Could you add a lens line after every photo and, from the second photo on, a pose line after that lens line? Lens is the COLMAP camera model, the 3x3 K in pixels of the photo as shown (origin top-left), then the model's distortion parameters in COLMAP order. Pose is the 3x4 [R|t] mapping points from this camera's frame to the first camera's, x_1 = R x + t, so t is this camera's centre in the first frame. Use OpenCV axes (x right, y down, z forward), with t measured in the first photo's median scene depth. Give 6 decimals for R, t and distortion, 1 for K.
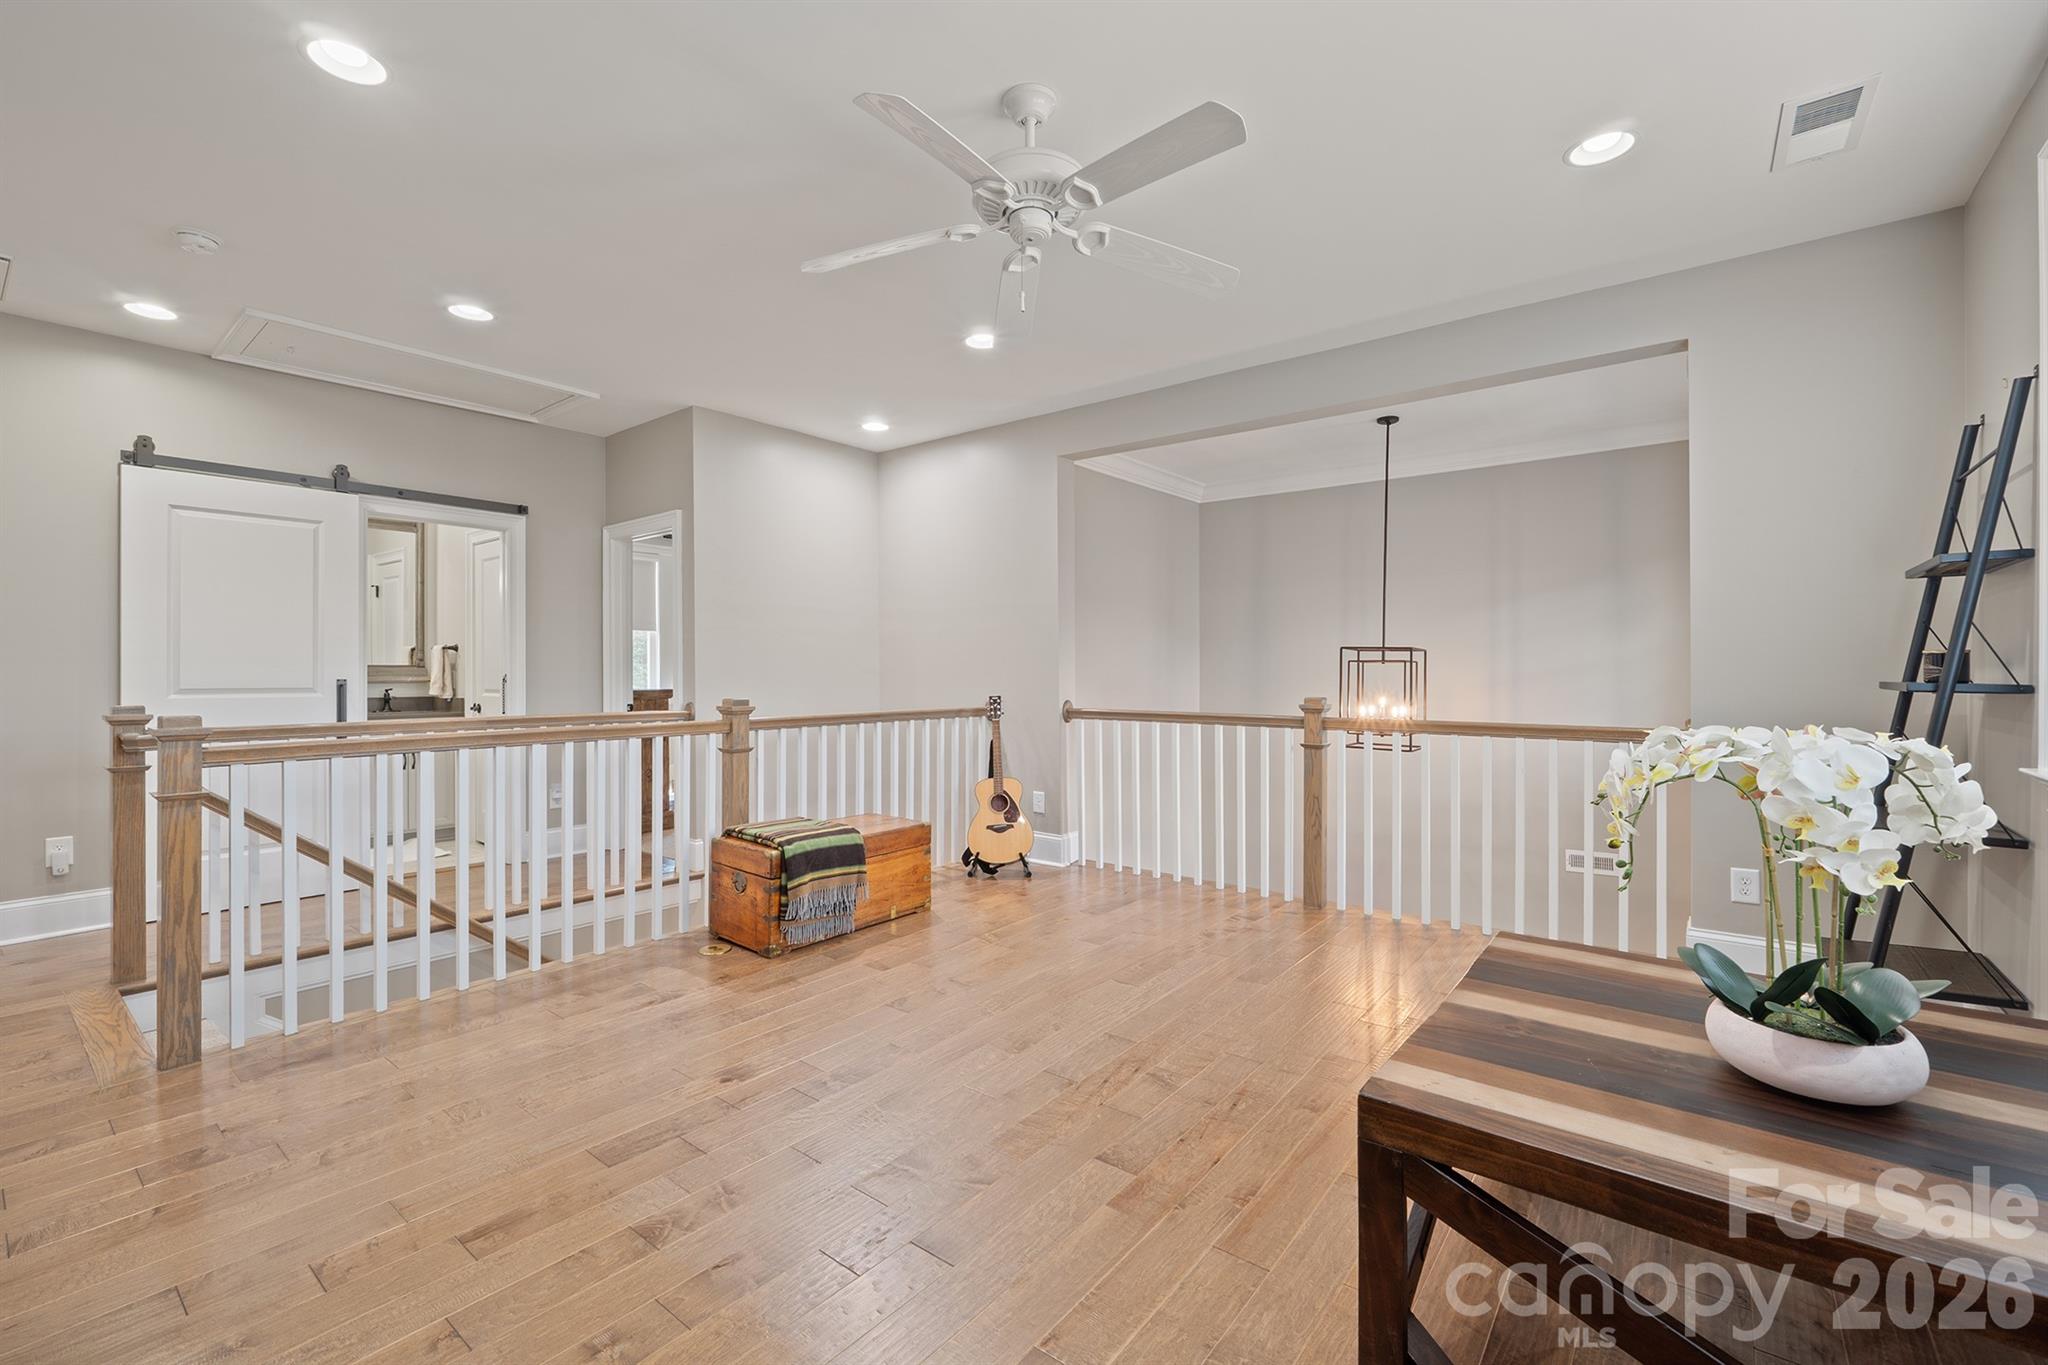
lens RADIAL K [[861.7, 0, 1036.8], [0, 861.7, 669.5], [0, 0, 1]] dist [-0.007265, -0.000200]
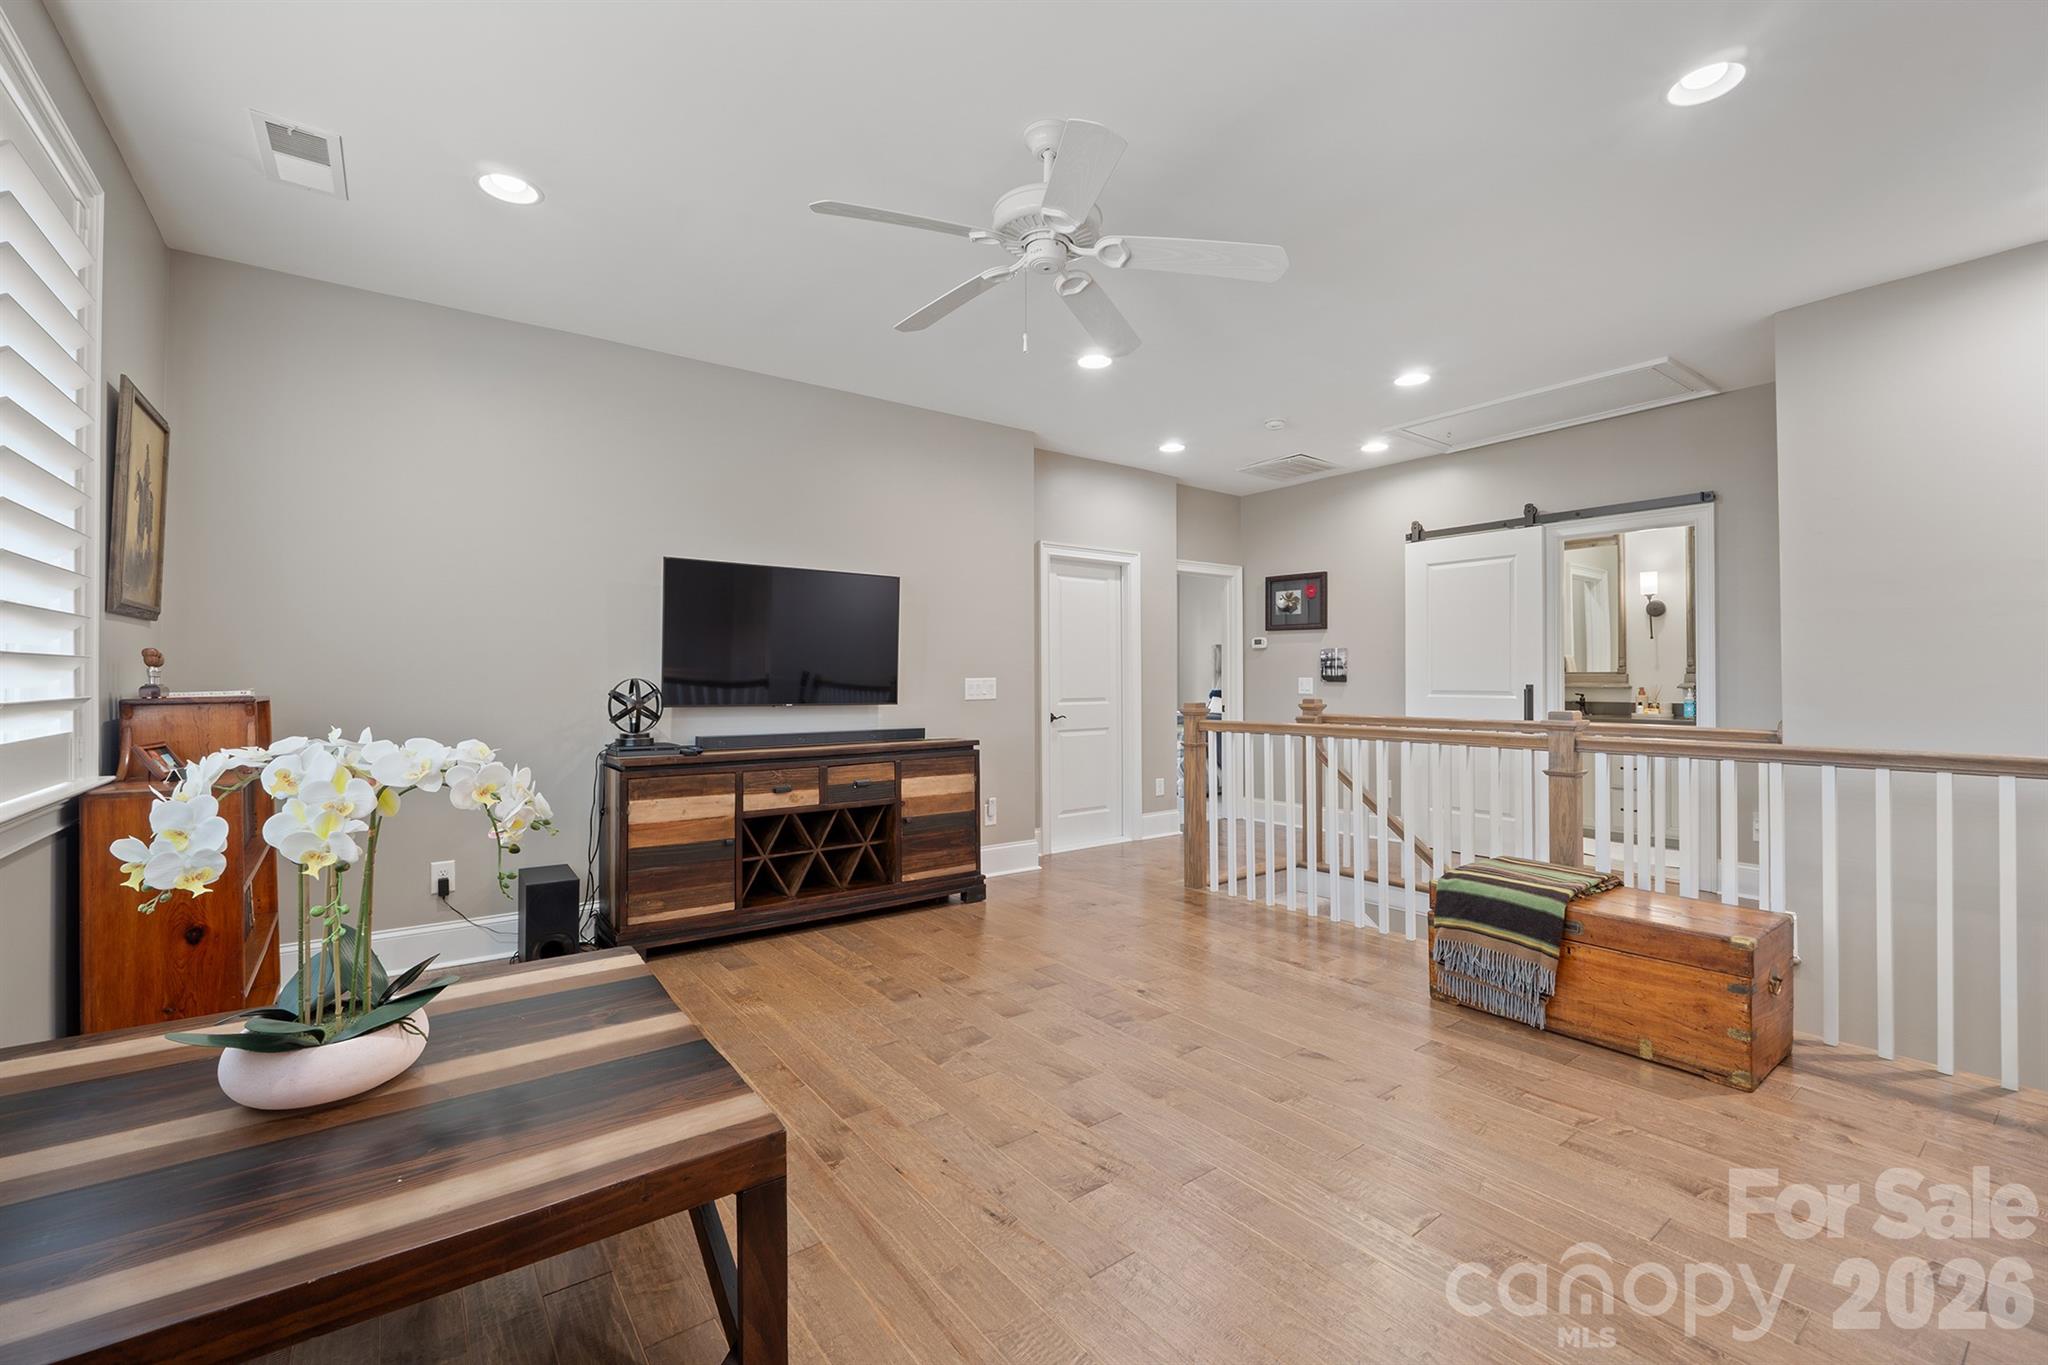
lens RADIAL K [[861.7, 0, 1028.7], [0, 861.7, 676.6], [0, 0, 1]] dist [-0.007265, -0.000200]
pose [[-0.256060, 0.000417, -0.966661, 0.596283], [0.005906, 0.999982, -0.001134, -0.002473], [0.966643, -0.006000, -0.256058, 0.733053]]
